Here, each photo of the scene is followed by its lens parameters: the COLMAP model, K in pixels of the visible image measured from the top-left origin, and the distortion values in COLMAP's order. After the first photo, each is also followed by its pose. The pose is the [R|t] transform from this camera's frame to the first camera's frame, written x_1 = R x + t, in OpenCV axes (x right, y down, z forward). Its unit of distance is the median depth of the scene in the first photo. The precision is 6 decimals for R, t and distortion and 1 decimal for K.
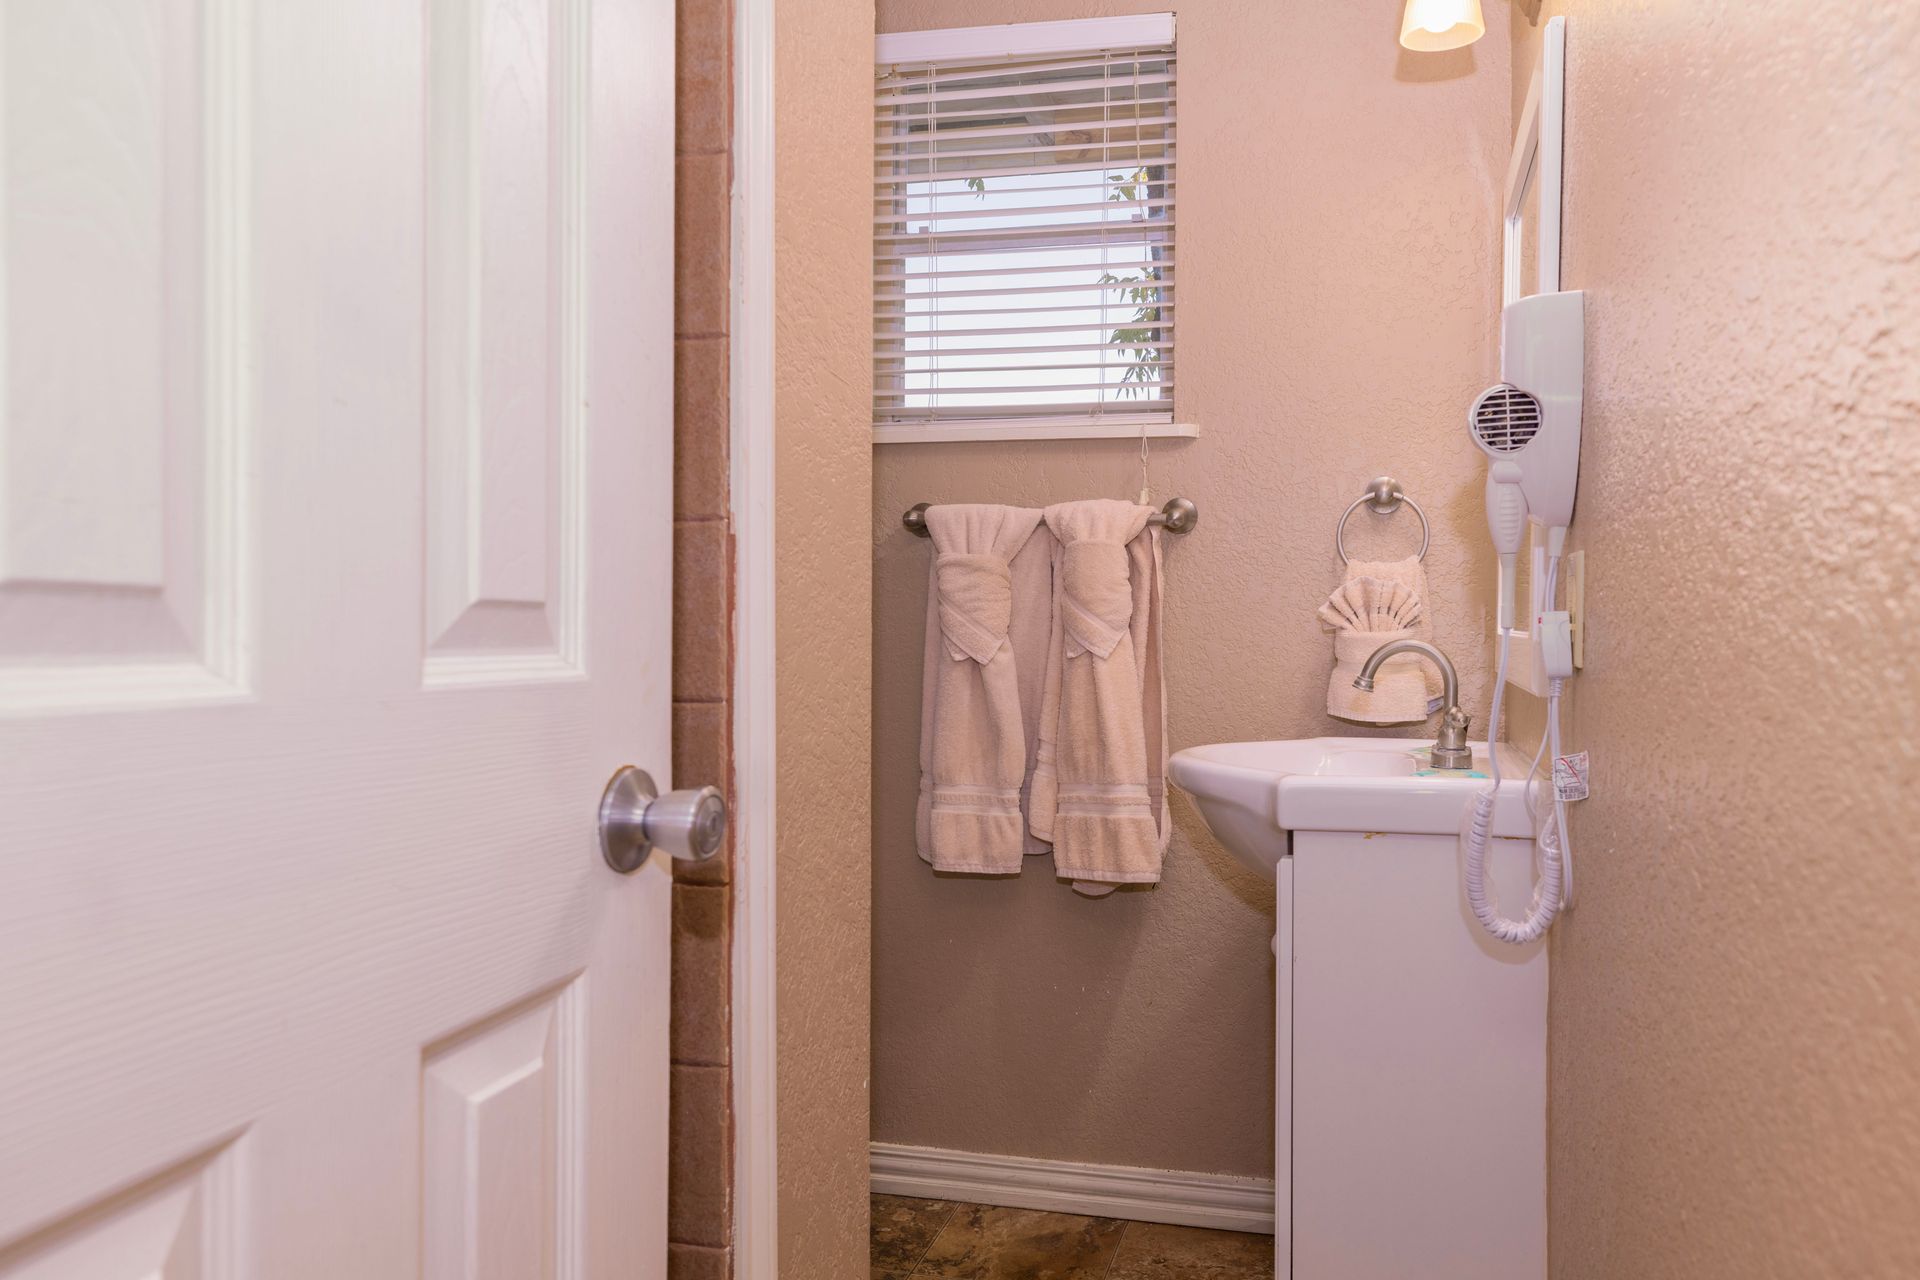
lens RADIAL K [[1480.8, 0, 960.0], [0, 1480.8, 640.0], [0, 0, 1]] dist [-0.007710, -0.001478]
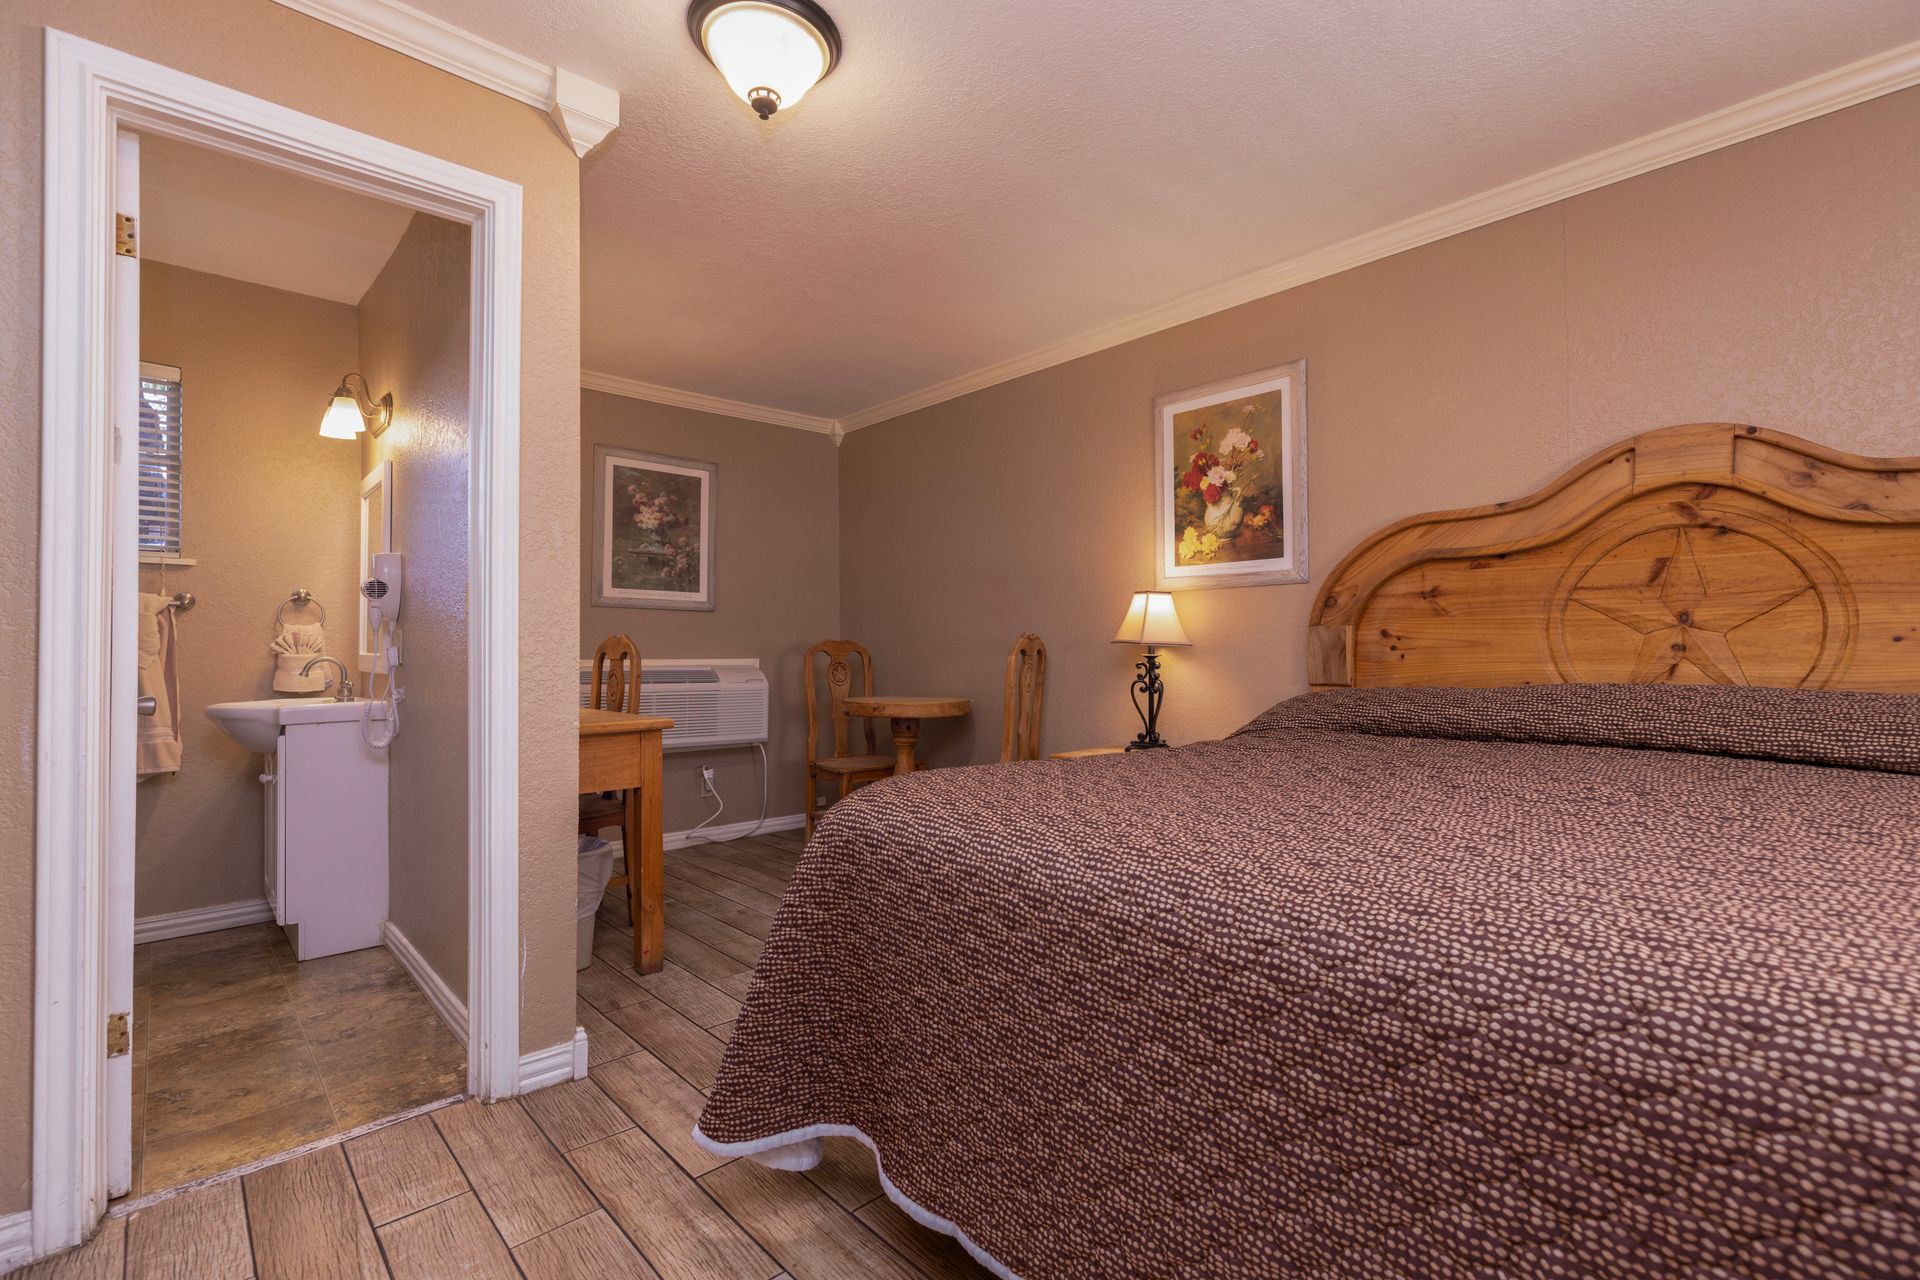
lens RADIAL K [[855.6, 0, 963.1], [0, 855.6, 633.5], [0, 0, 1]] dist [0.001802, -0.000086]
pose [[0.533772, 0.005705, 0.845609, -0.365041], [0.016724, 0.999710, -0.017301, 0.003186], [-0.845463, 0.023377, 0.533522, -0.752529]]
